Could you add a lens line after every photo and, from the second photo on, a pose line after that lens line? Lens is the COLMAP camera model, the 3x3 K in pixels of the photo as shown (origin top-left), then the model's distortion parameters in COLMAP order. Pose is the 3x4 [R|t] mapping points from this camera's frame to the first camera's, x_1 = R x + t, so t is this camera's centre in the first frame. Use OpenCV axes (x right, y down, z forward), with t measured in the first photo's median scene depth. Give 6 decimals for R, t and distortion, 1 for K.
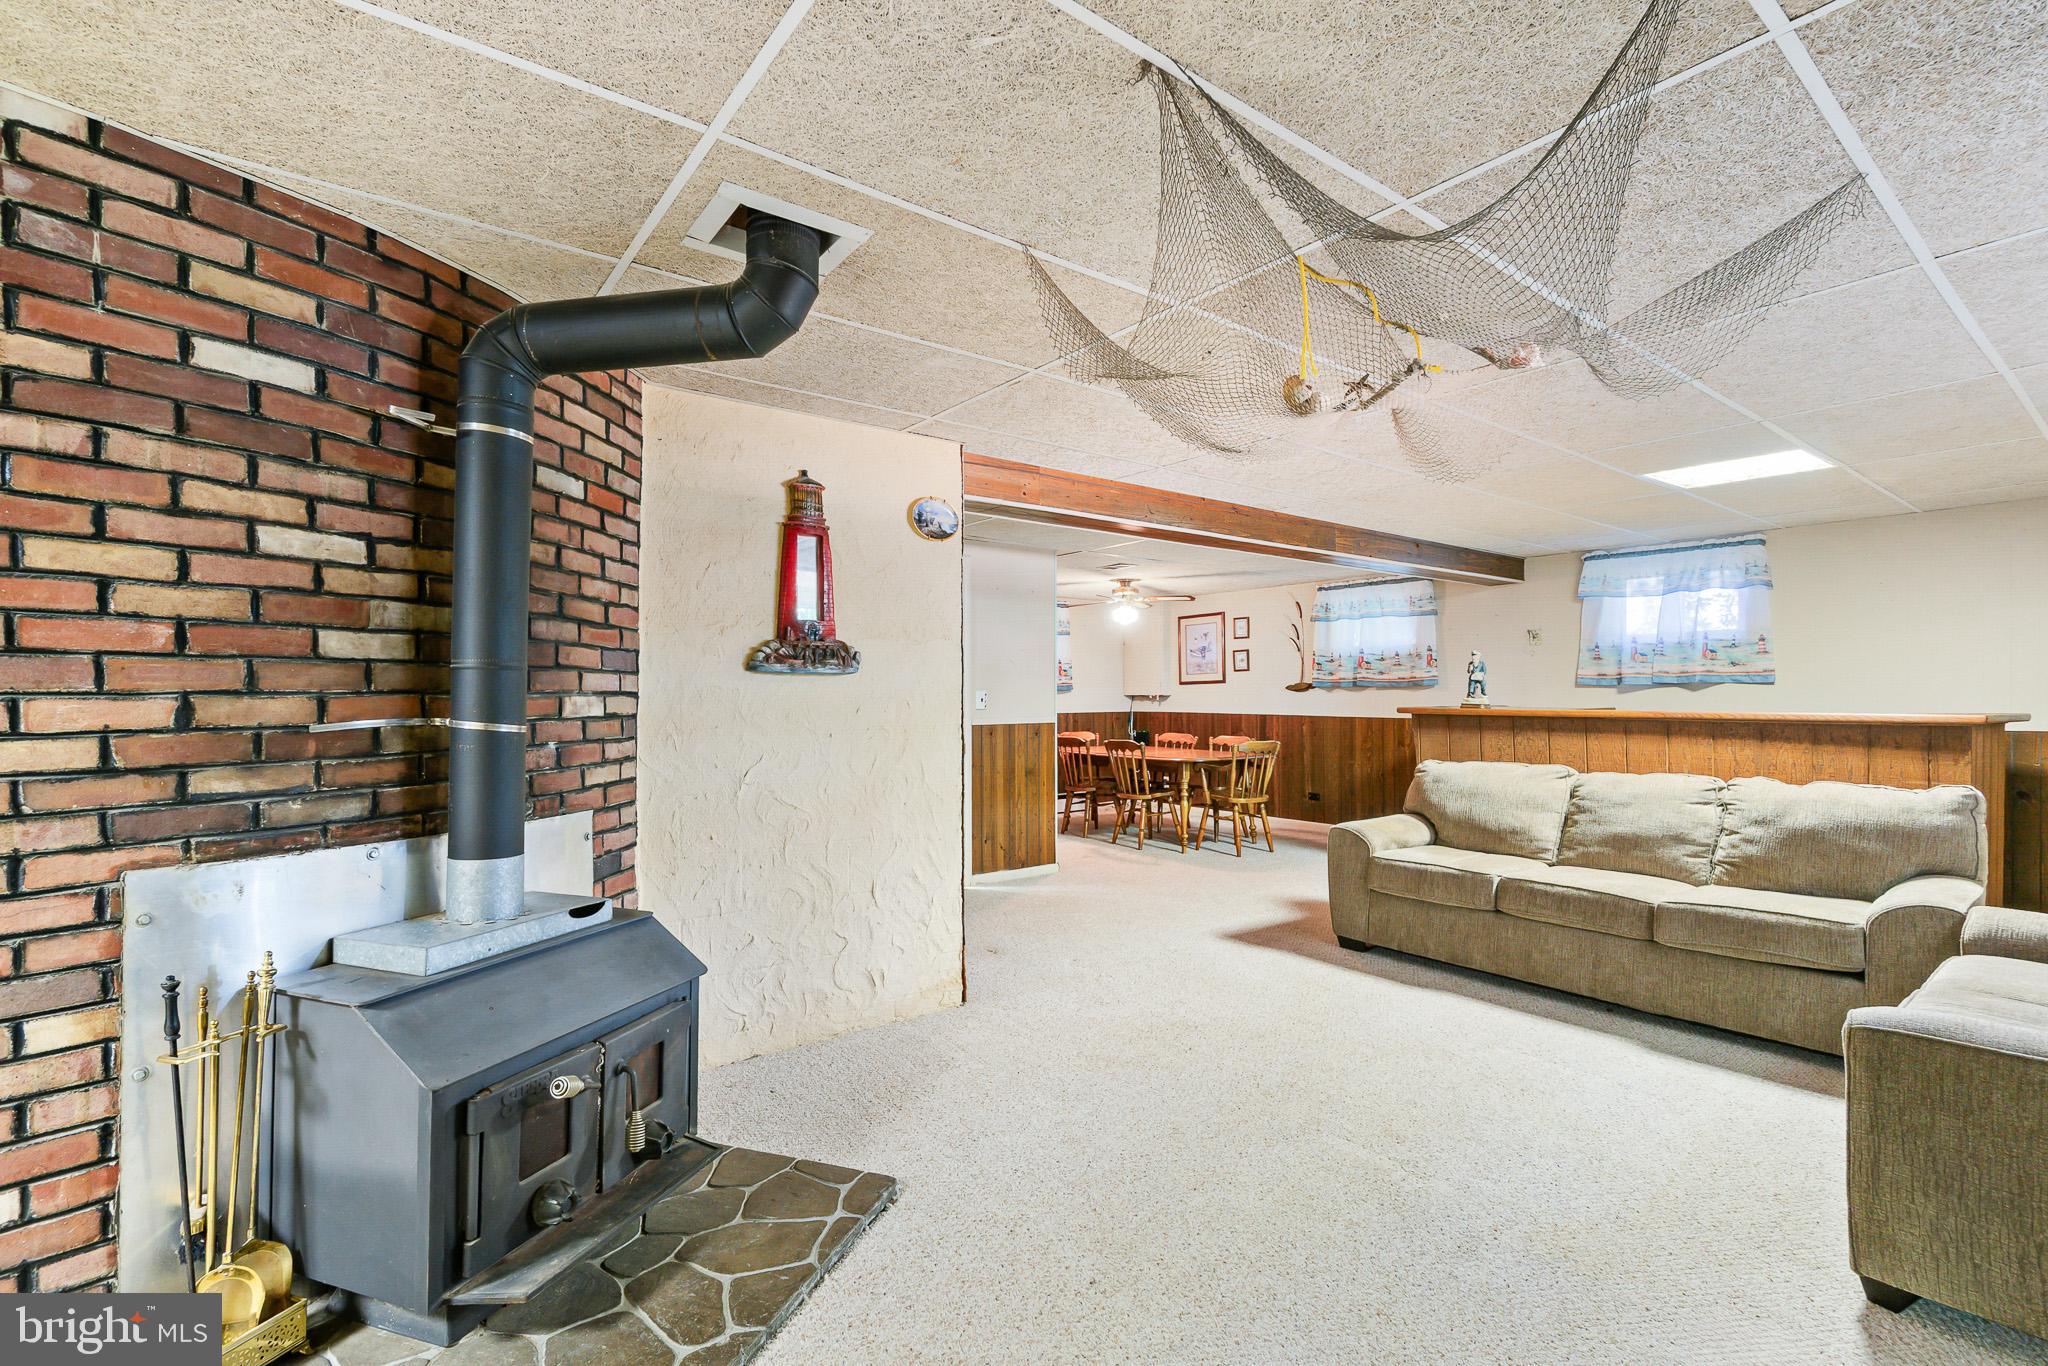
lens RADIAL K [[912.2, 0, 1025.6], [0, 912.2, 688.6], [0, 0, 1]] dist [-0.007739, 0.000625]
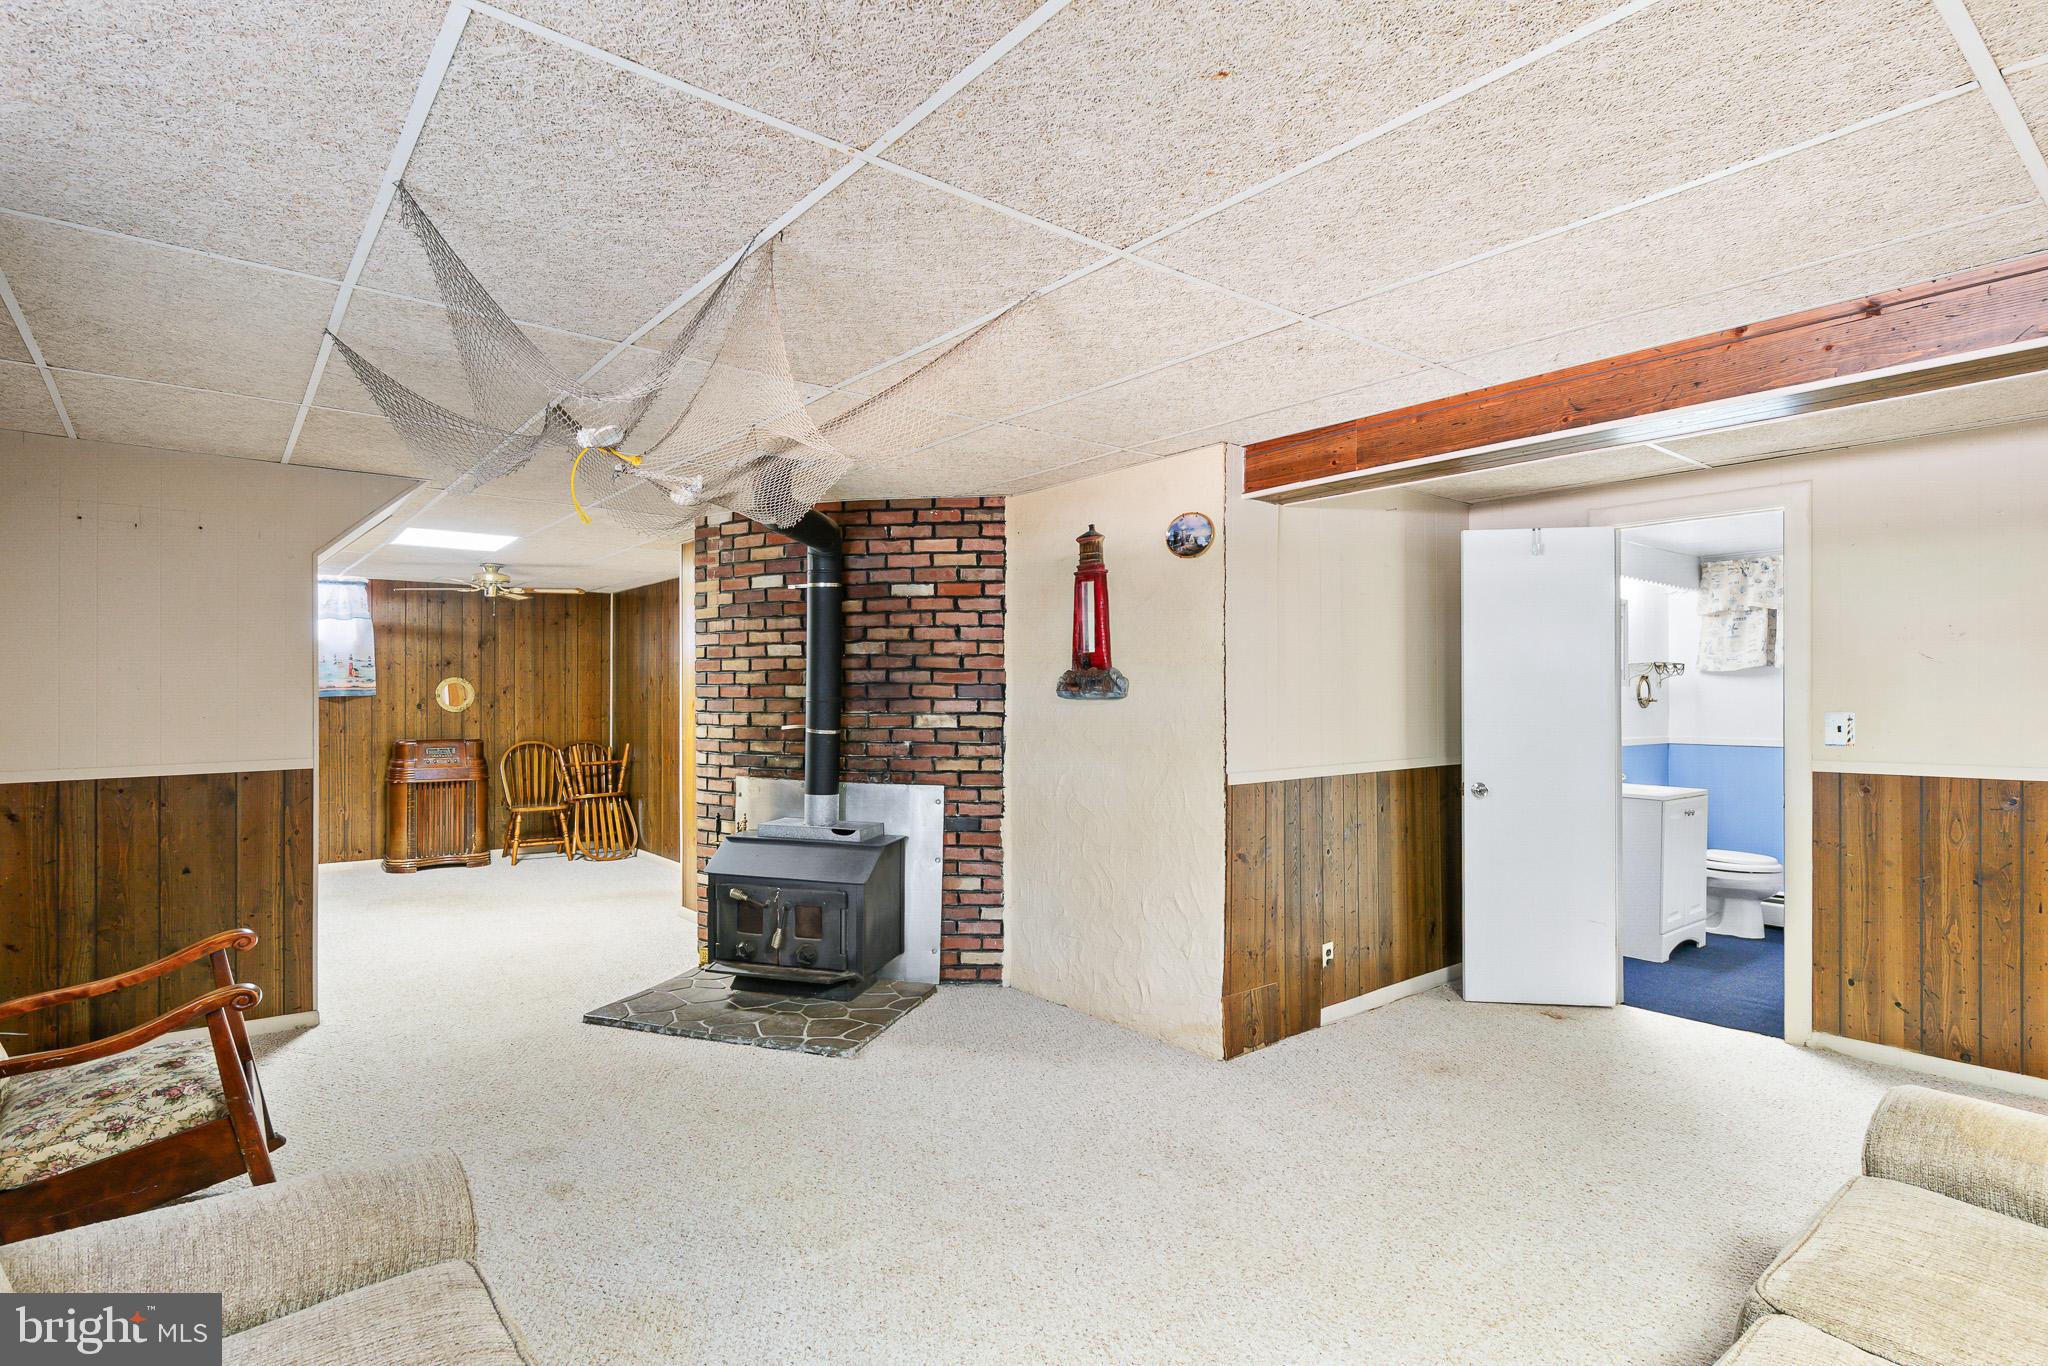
lens RADIAL K [[1033.8, 0, 1025.5], [0, 1033.8, 685.9], [0, 0, 1]] dist [-0.000816, -0.000220]
pose [[0.022900, -0.012261, -0.999663, 1.376094], [0.004416, 0.999916, -0.012163, -0.020916], [0.999728, -0.004136, 0.022953, 1.123358]]
